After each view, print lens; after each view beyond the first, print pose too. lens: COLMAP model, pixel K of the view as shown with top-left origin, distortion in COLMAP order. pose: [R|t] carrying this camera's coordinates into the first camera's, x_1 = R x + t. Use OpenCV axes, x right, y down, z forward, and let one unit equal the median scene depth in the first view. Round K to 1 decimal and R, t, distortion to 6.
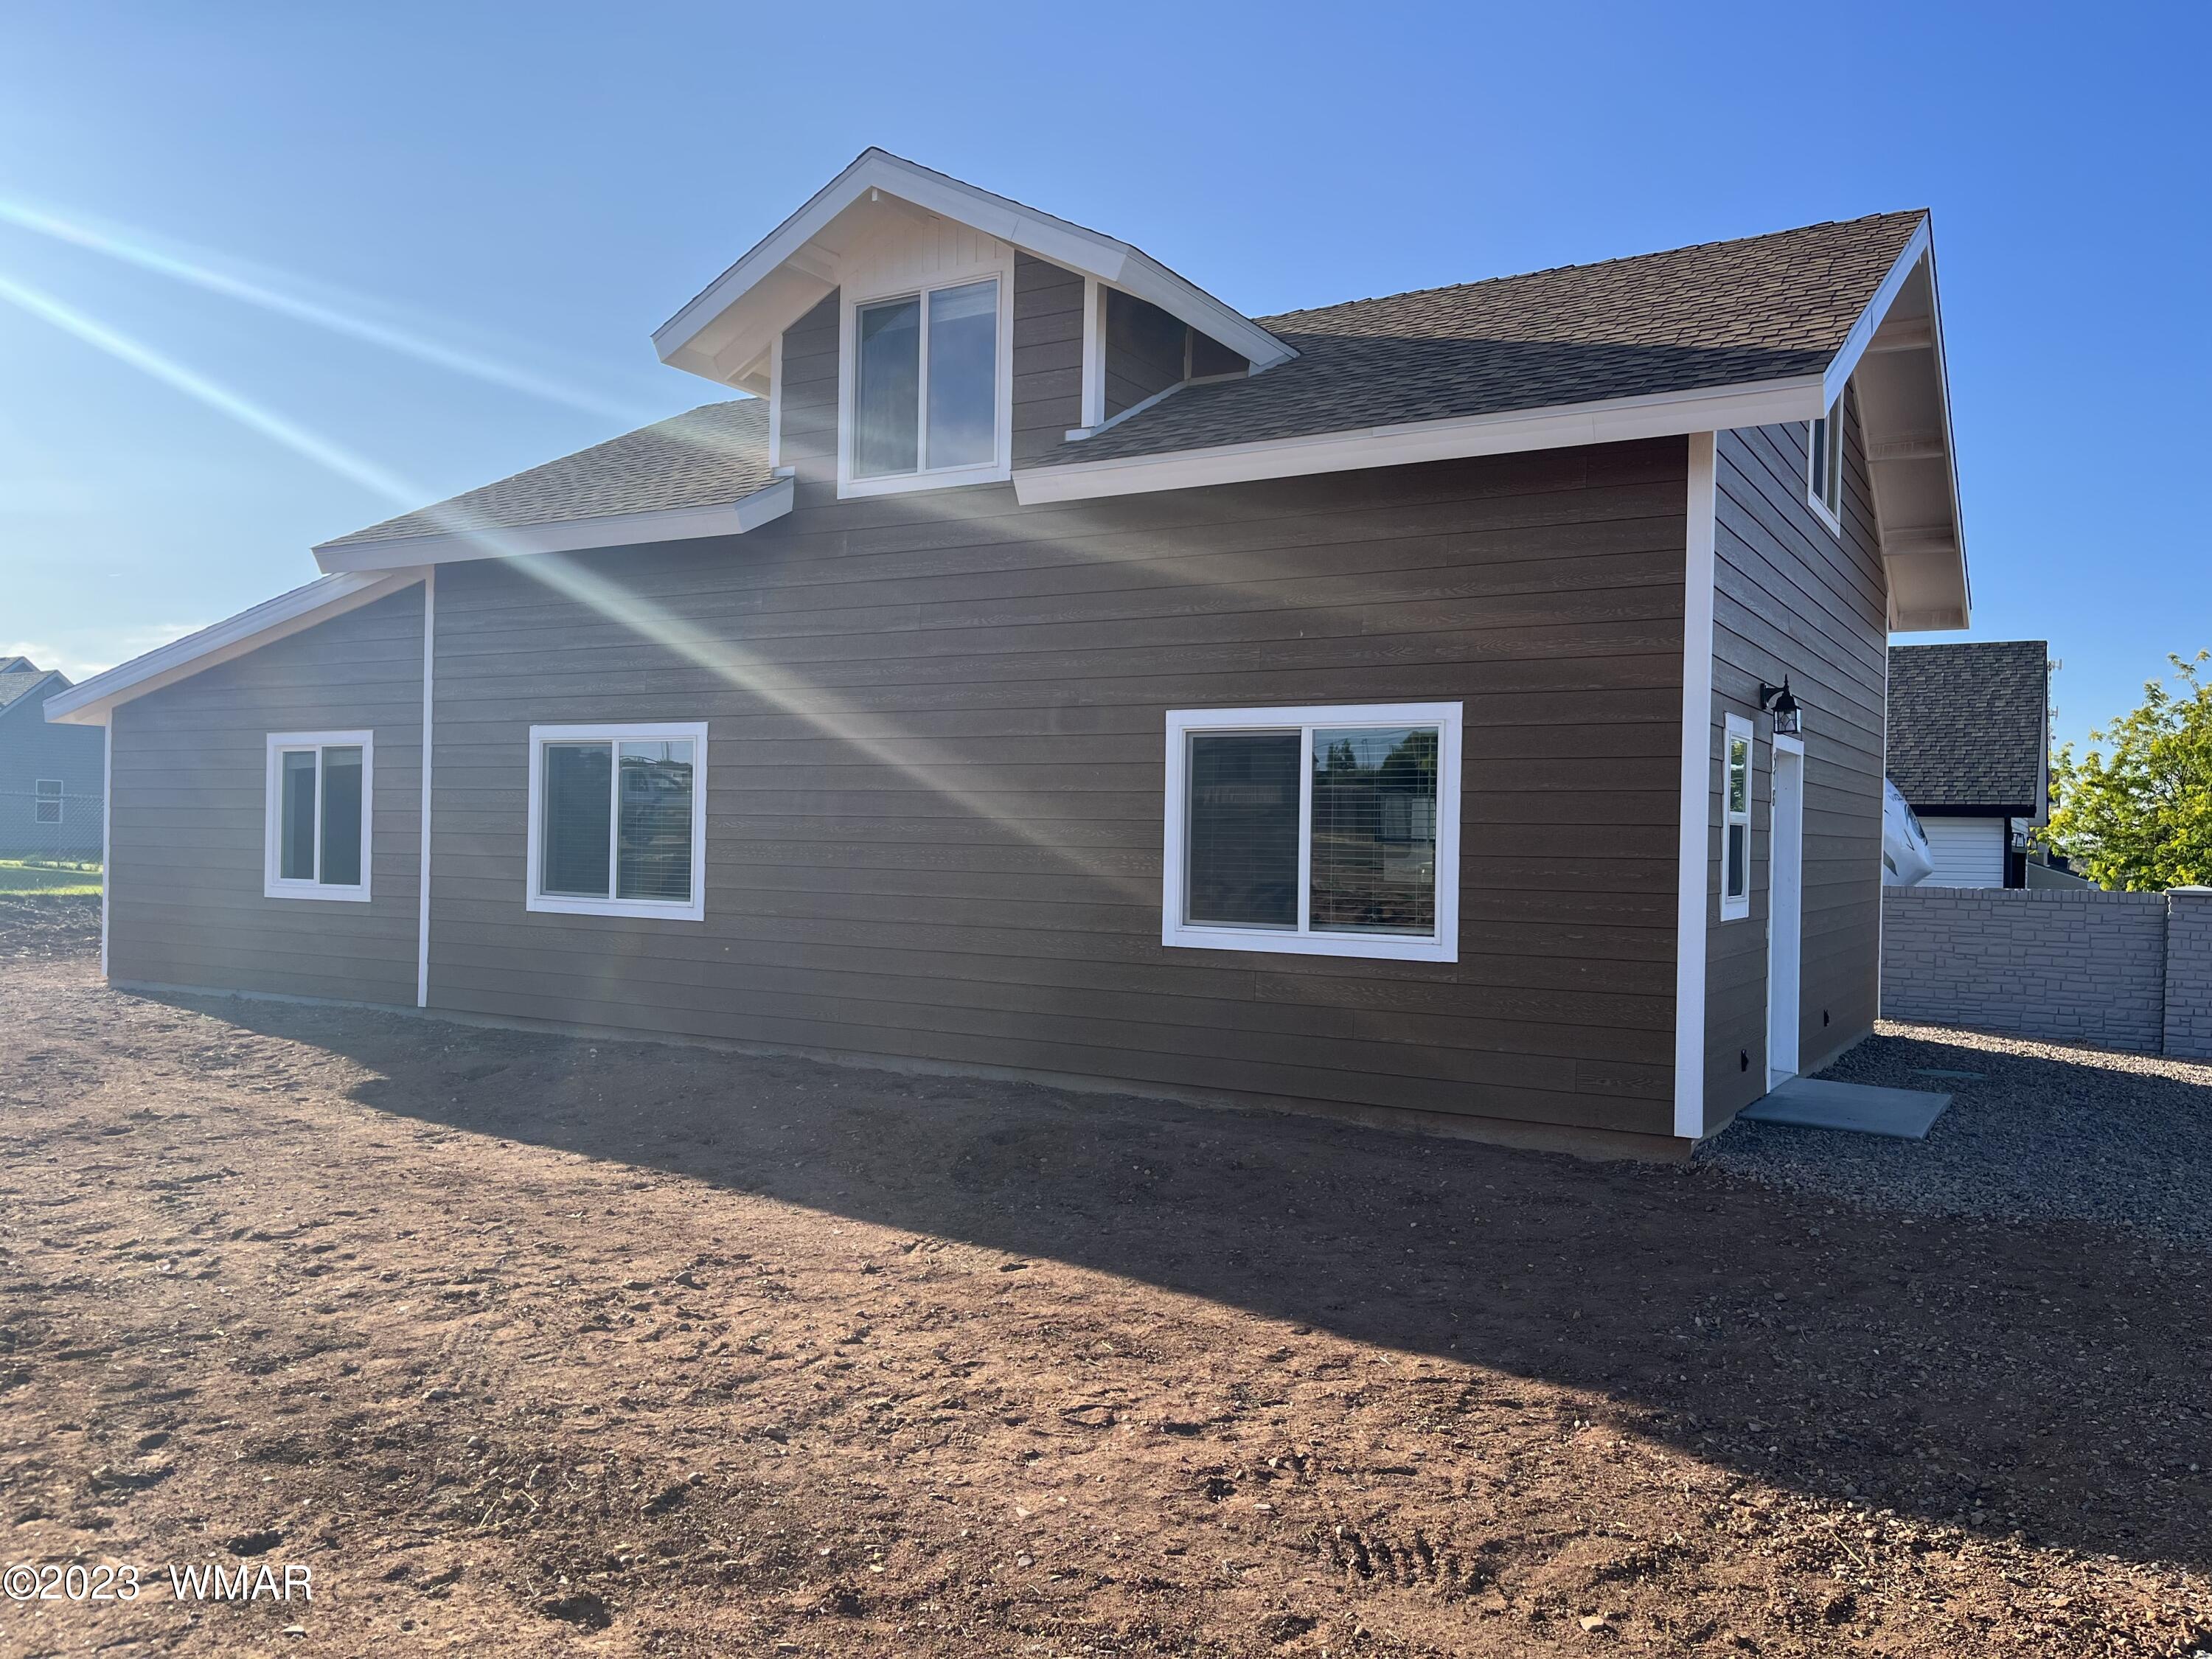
lens RADIAL K [[1668.5, 0, 1106.0], [0, 1668.5, 829.5], [0, 0, 1]] dist [0.065507, -0.067422]
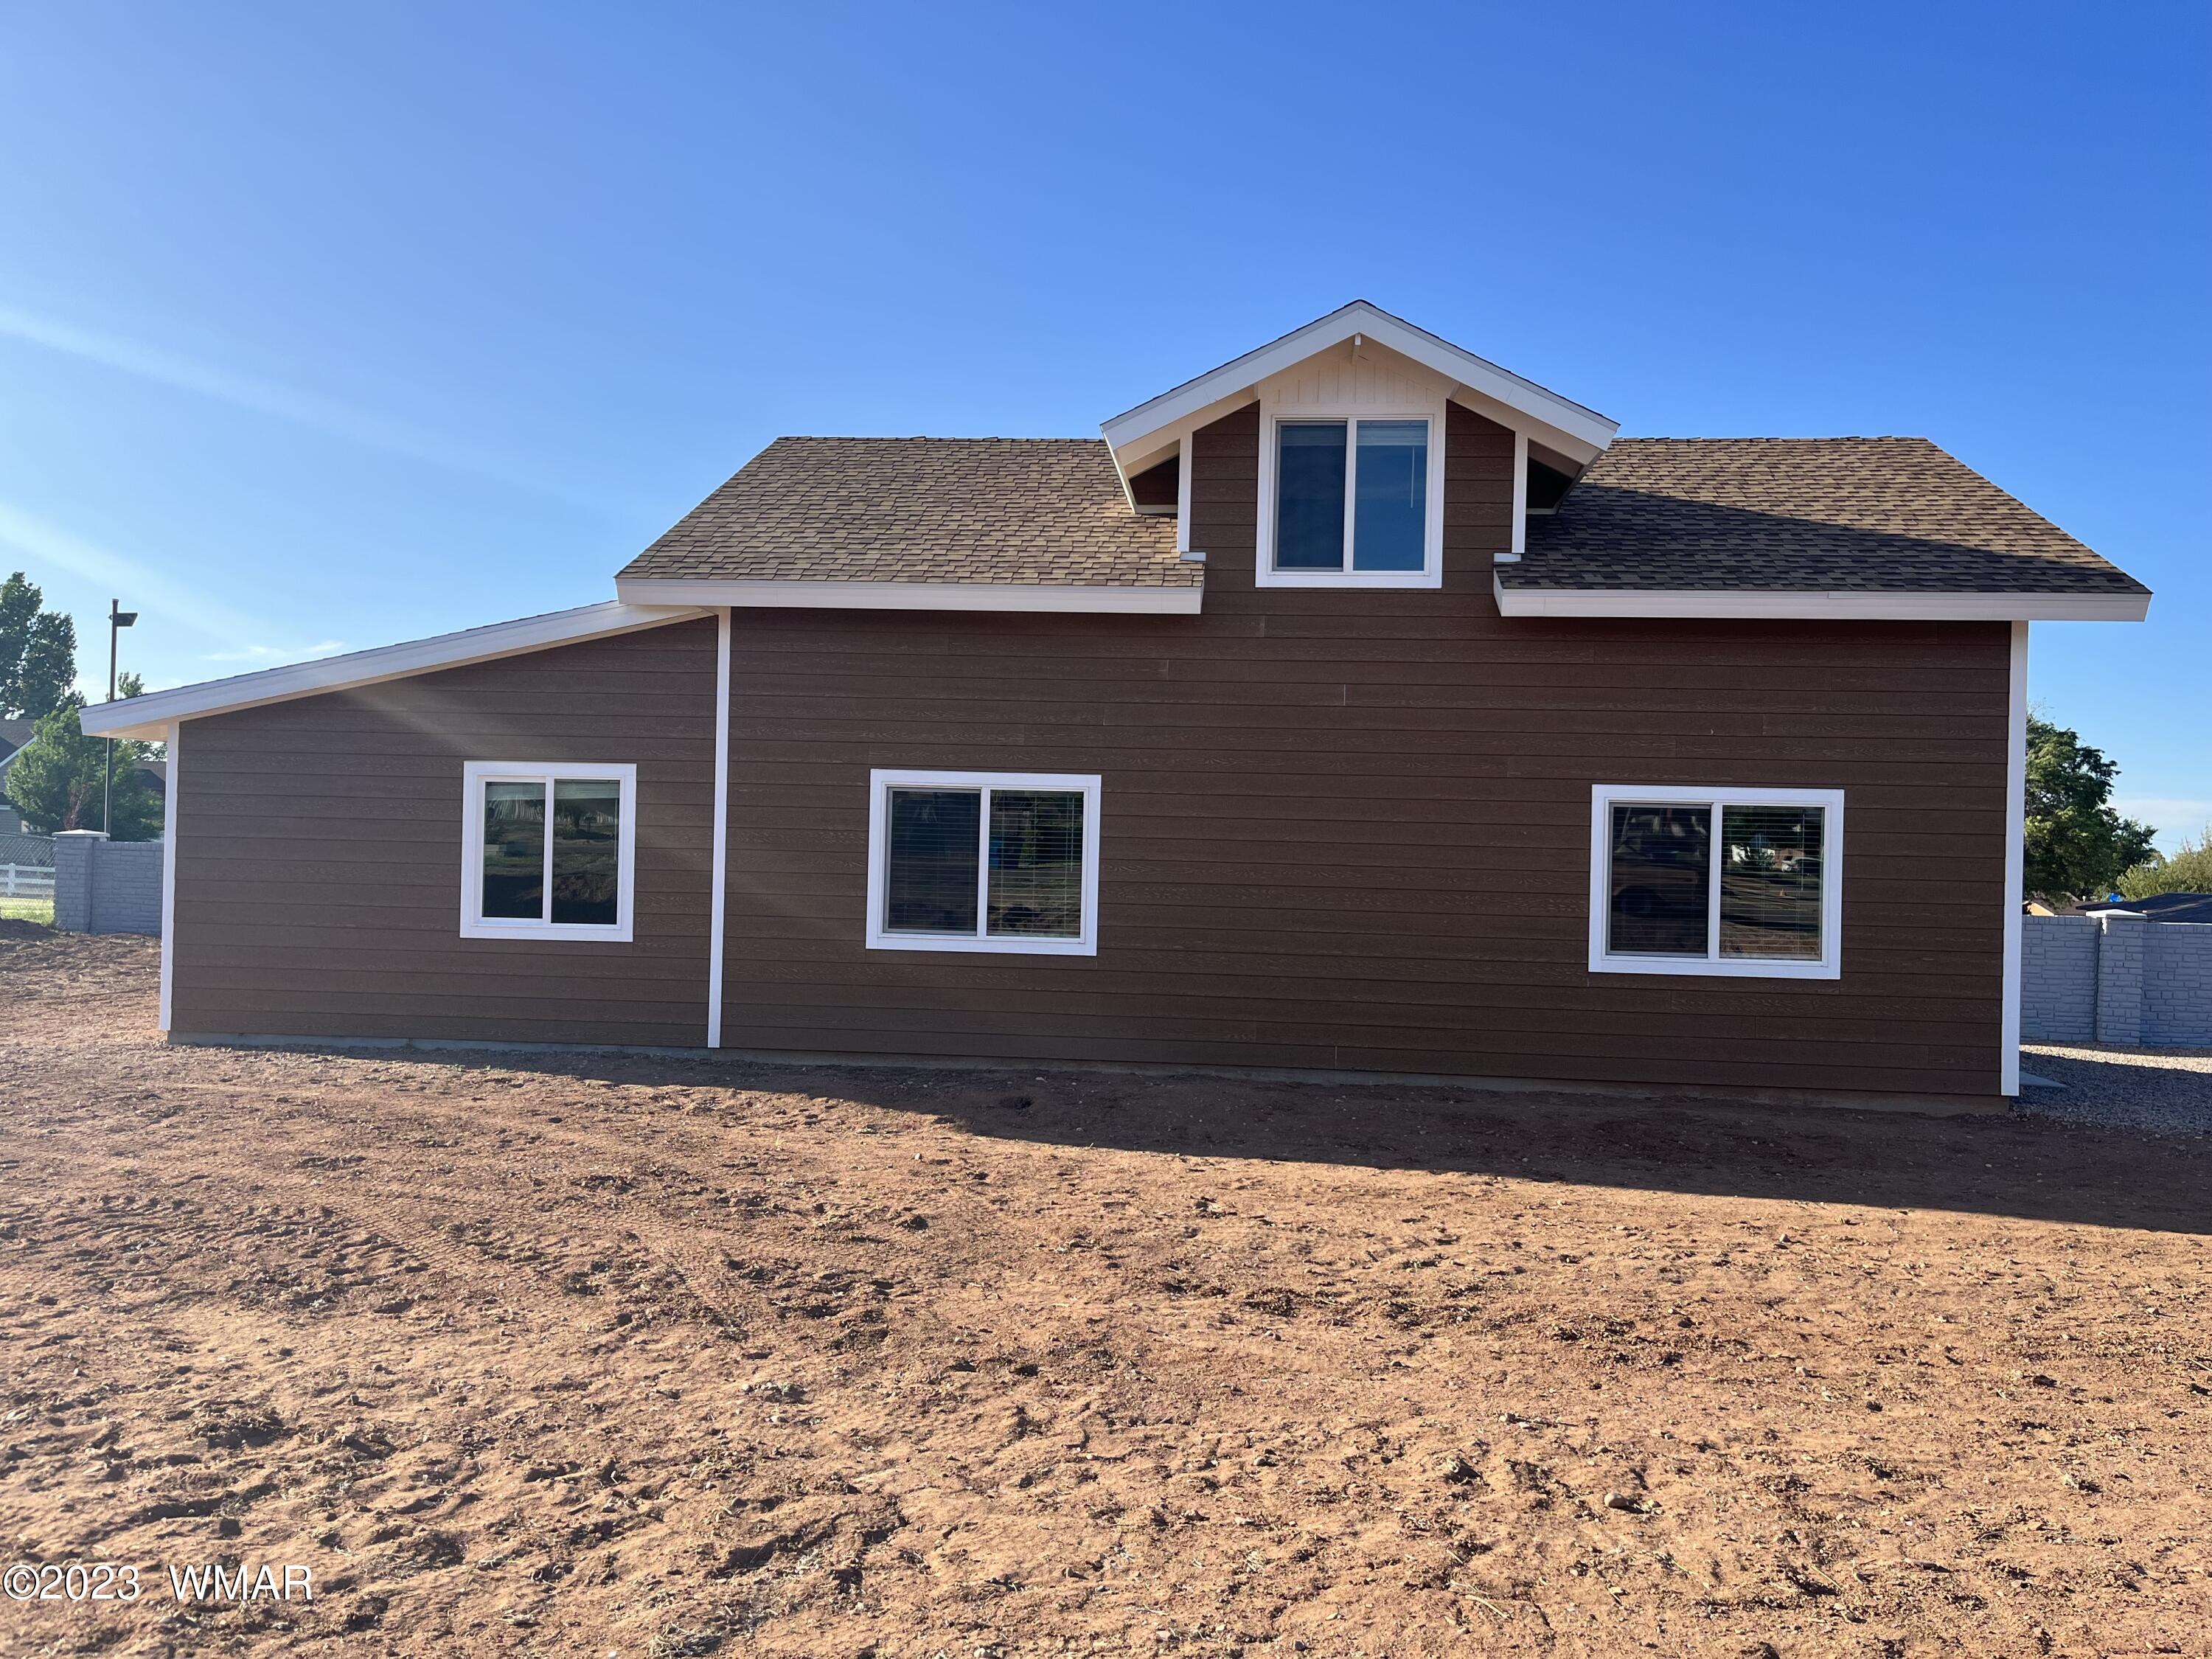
lens RADIAL K [[1668.5, 0, 1106.0], [0, 1668.5, 829.5], [0, 0, 1]] dist [0.065507, -0.067422]
pose [[0.897724, 0.009258, 0.440461, -0.826441], [-0.010786, 0.999941, 0.000966, -0.033909], [-0.440426, -0.005618, 0.897771, 0.021170]]
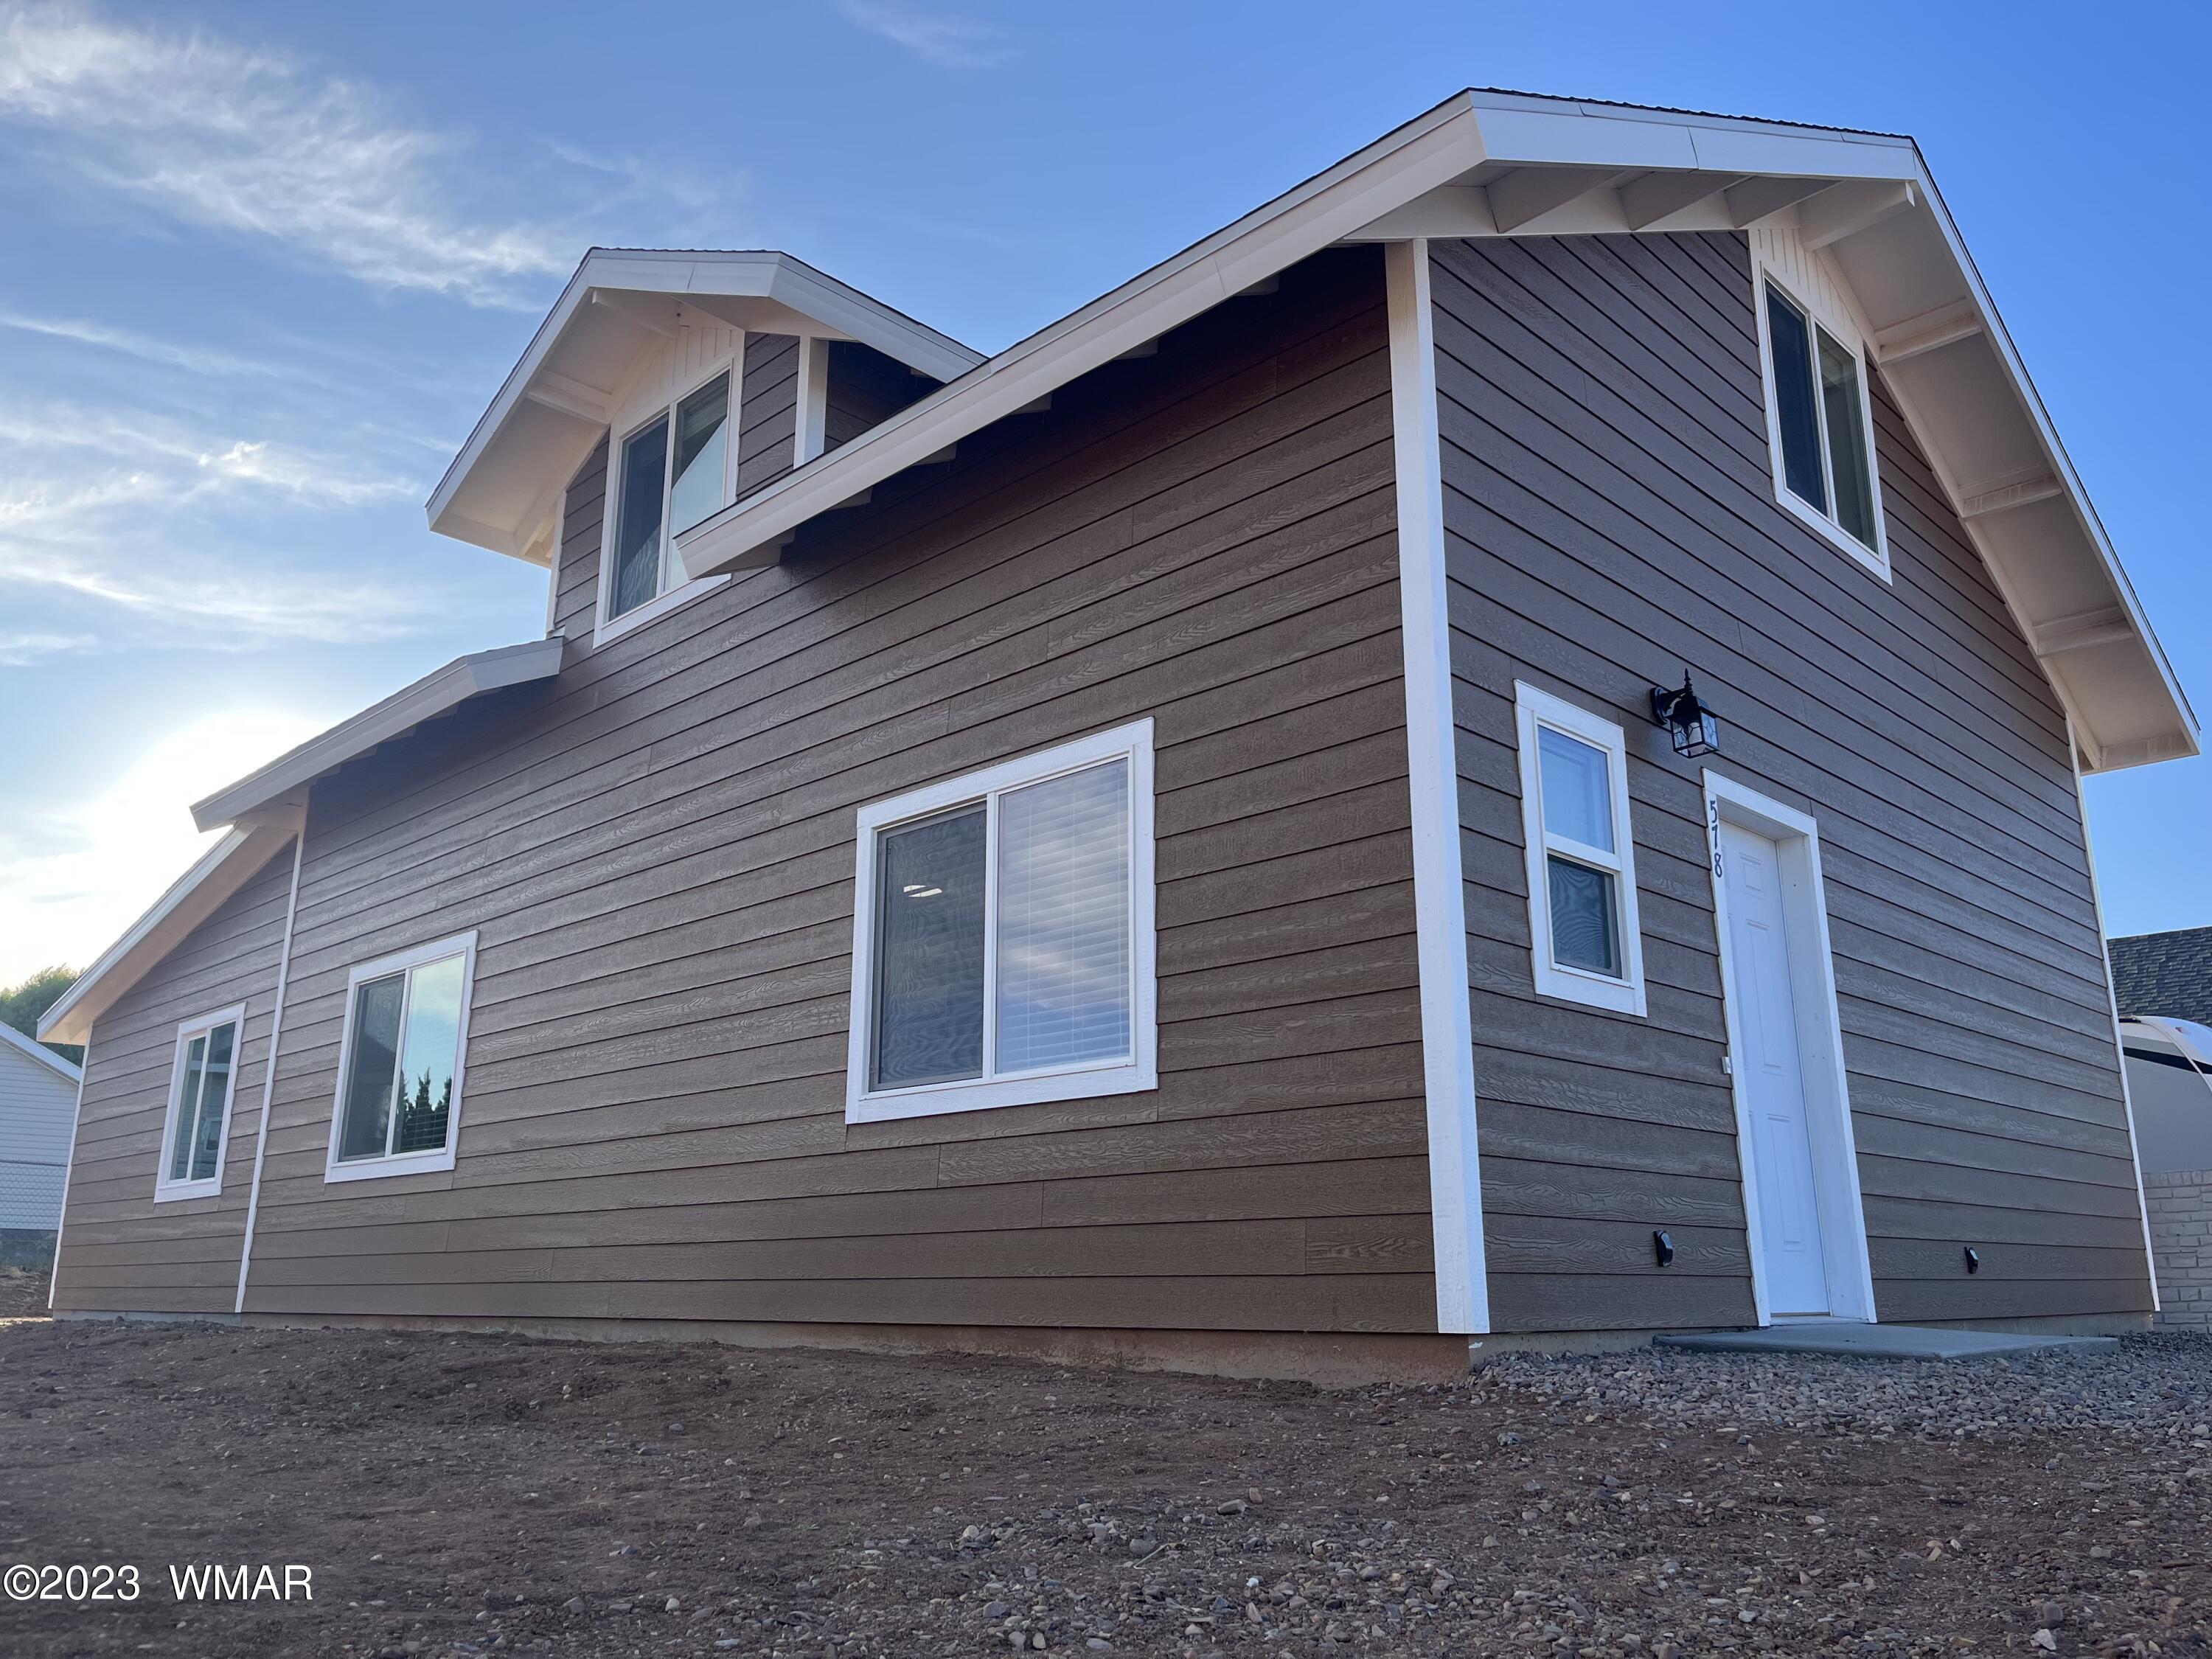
lens RADIAL K [[1668.5, 0, 1106.0], [0, 1668.5, 829.5], [0, 0, 1]] dist [0.065507, -0.067422]
pose [[0.971563, -0.081082, -0.222467, 0.303721], [0.019919, 0.964200, -0.264428, 0.135836], [0.235943, 0.252477, 0.938396, 0.307221]]
